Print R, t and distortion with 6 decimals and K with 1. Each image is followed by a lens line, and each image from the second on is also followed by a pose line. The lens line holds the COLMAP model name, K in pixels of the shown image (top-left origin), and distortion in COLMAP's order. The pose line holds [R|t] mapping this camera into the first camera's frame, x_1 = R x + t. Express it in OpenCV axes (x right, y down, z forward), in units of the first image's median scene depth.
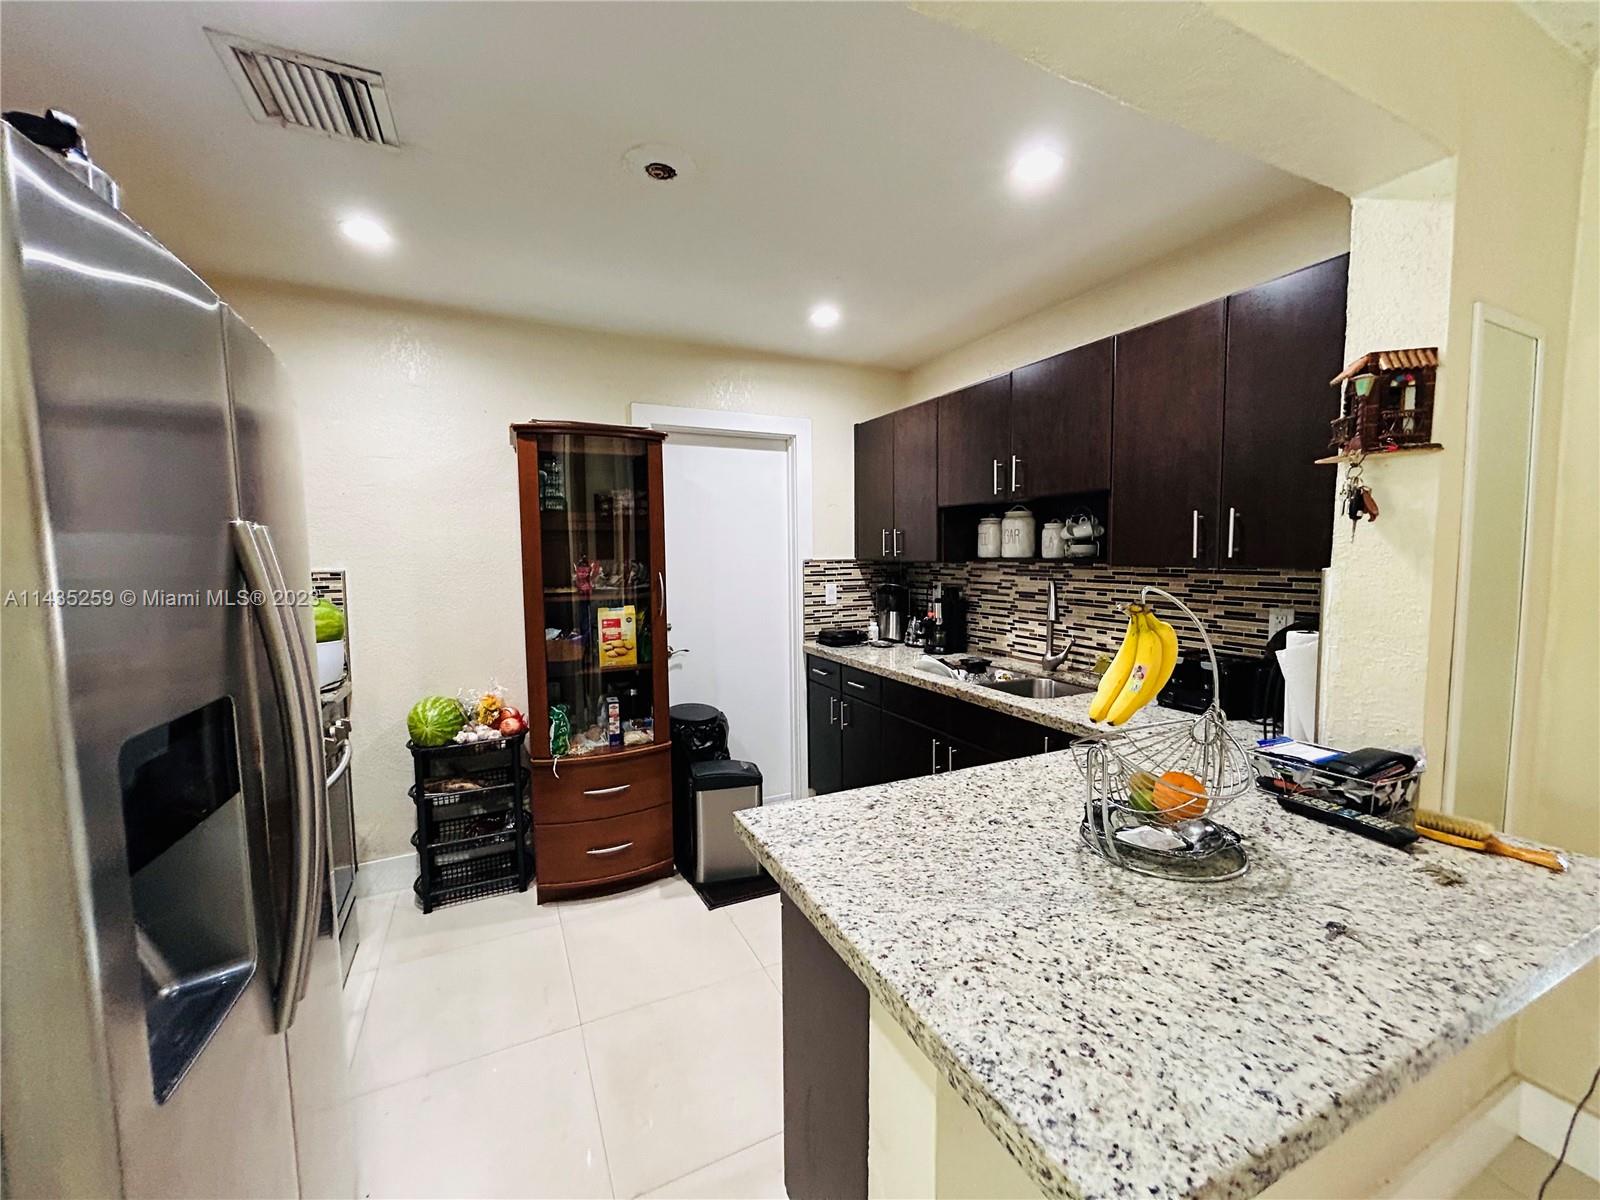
lens RADIAL K [[642.7, 0, 795.8], [0, 642.7, 599.9], [0, 0, 1]] dist [-0.007786, 0.001832]
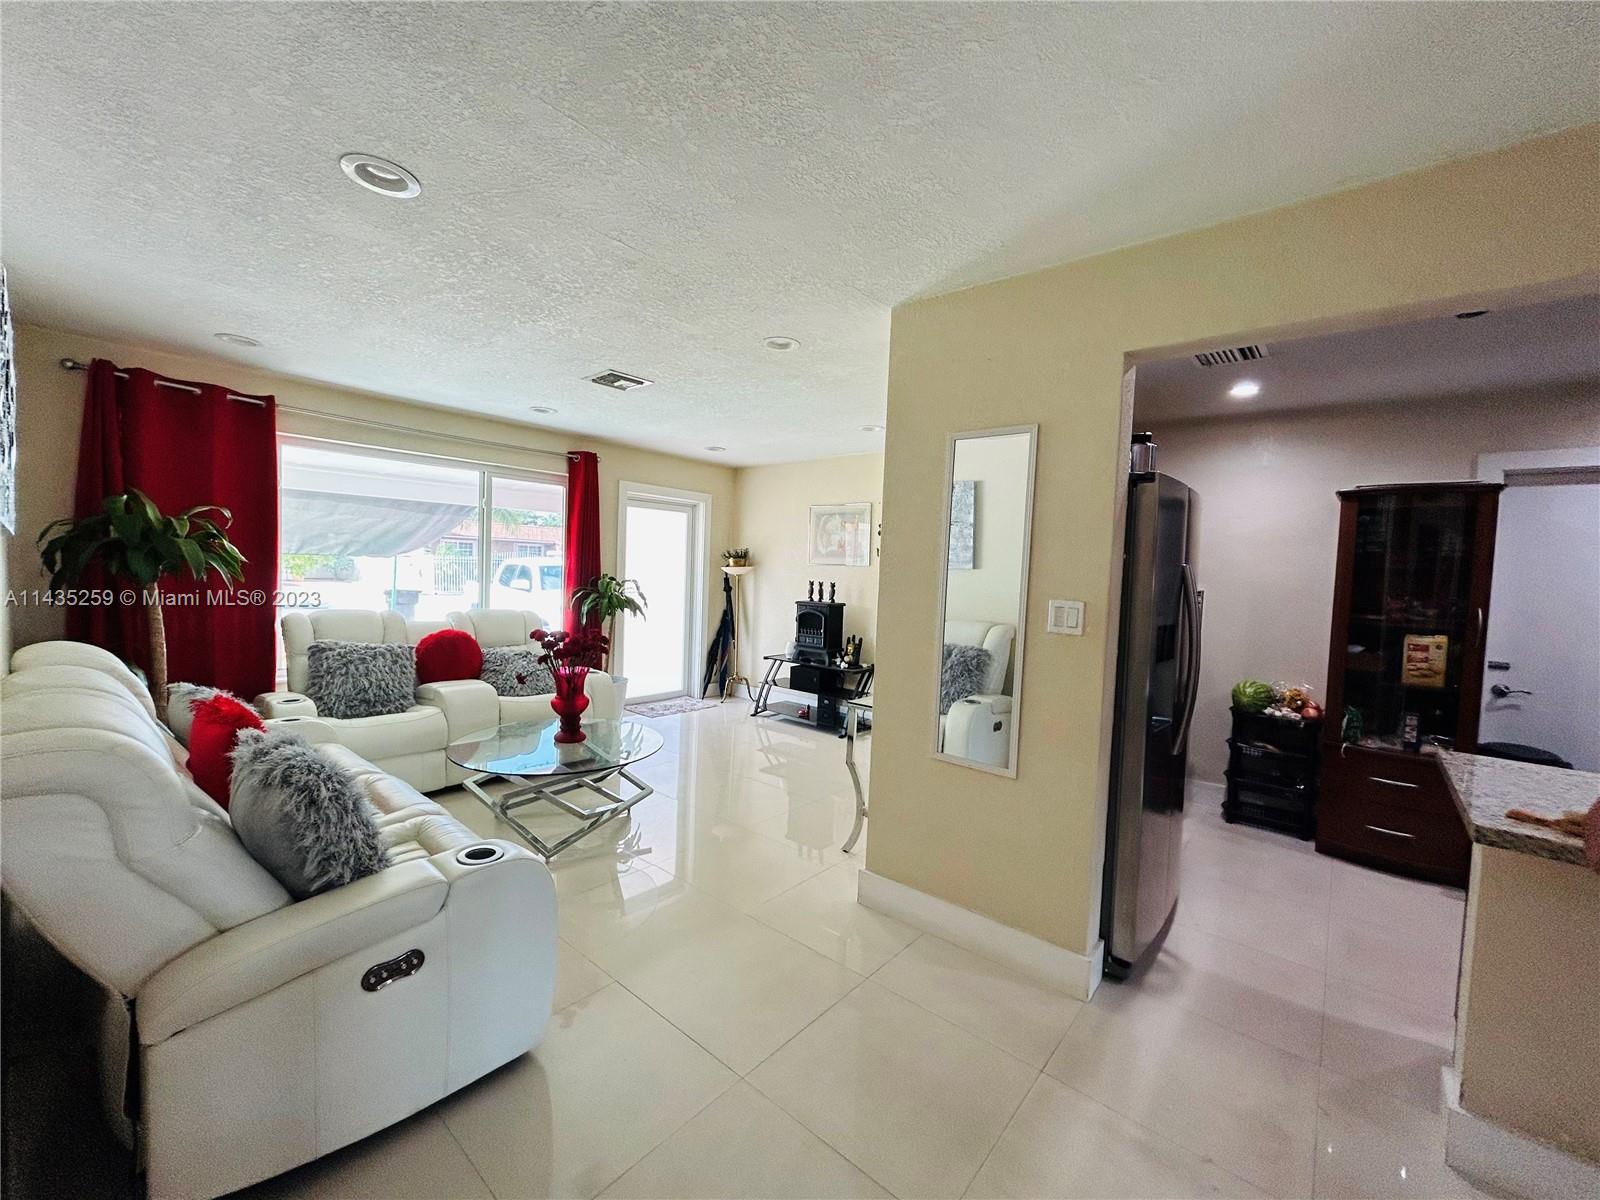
lens RADIAL K [[642.7, 0, 790.7], [0, 642.7, 593.3], [0, 0, 1]] dist [-0.007786, 0.001832]
pose [[0.399386, 0.061926, -0.914689, 0.320772], [-0.118304, 0.992855, 0.015562, 0.054389], [0.909117, 0.101997, 0.403859, -0.537418]]
